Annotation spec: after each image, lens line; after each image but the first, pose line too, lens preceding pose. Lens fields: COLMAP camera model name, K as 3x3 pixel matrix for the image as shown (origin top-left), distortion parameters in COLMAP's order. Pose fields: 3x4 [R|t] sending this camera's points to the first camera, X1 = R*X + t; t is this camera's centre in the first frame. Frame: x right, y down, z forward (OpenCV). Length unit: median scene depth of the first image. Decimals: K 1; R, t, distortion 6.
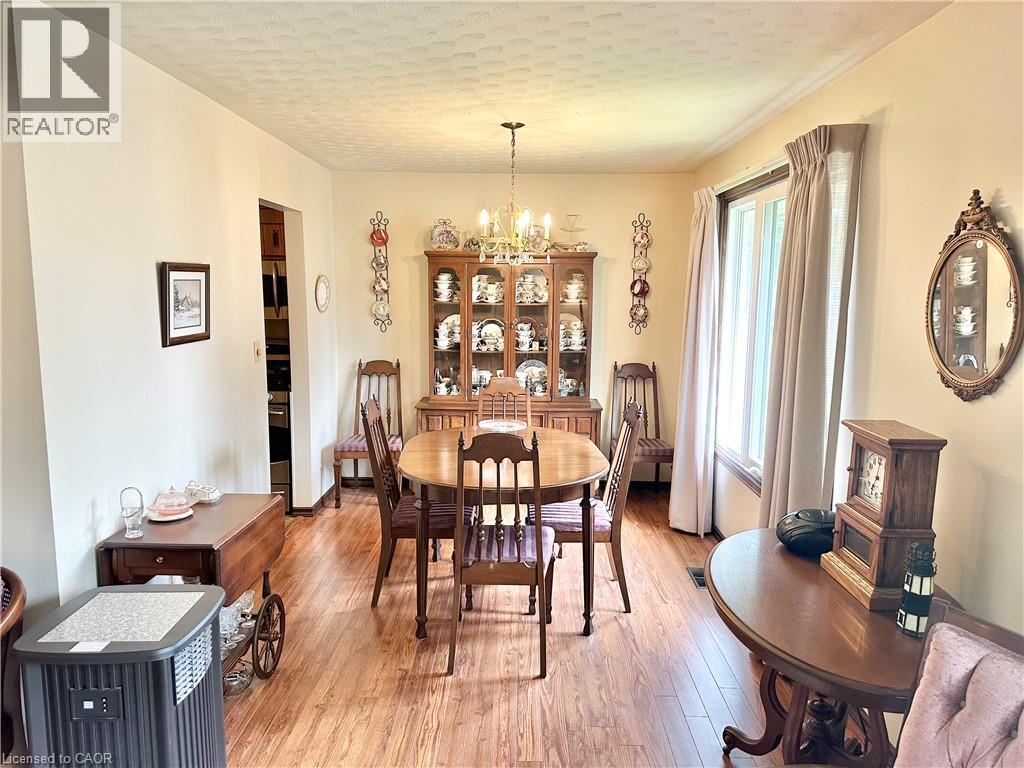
lens RADIAL K [[723.6, 0, 511.7], [0, 723.6, 384.5], [0, 0, 1]] dist [0.047748, -0.034859]
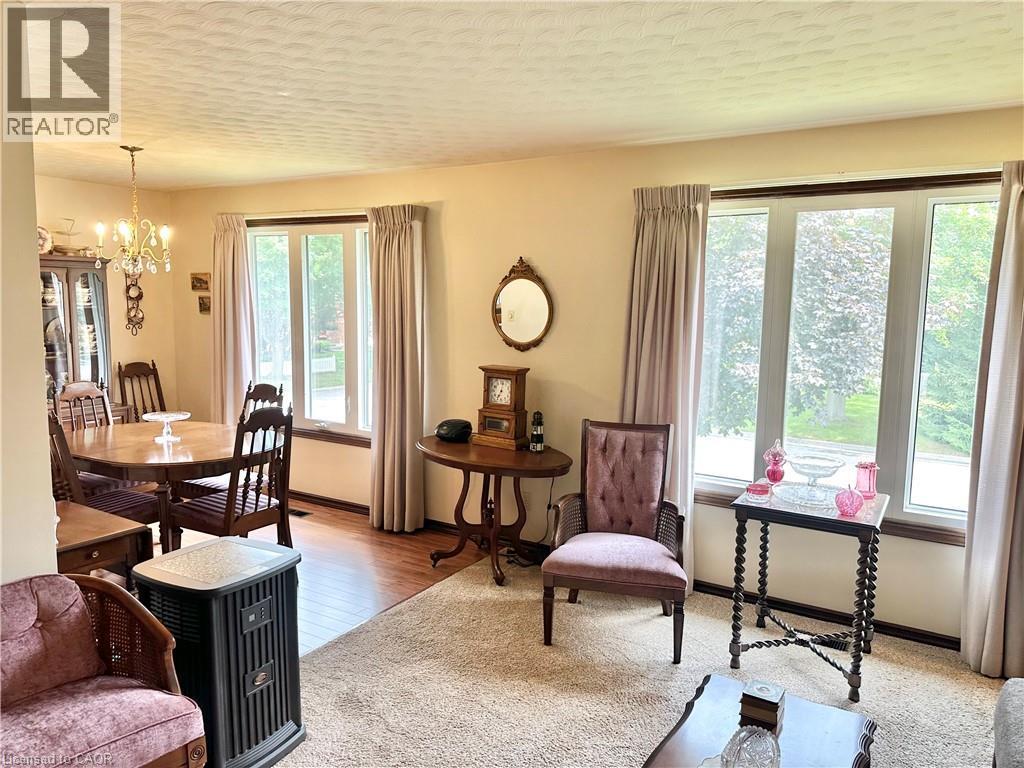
lens RADIAL K [[723.6, 0, 507.7], [0, 723.6, 388.5], [0, 0, 1]] dist [0.047748, -0.034859]
pose [[0.515549, -0.107799, 0.850052, -0.860409], [0.101973, 0.992723, 0.064046, -0.007199], [-0.850771, 0.053663, 0.522790, -0.065115]]
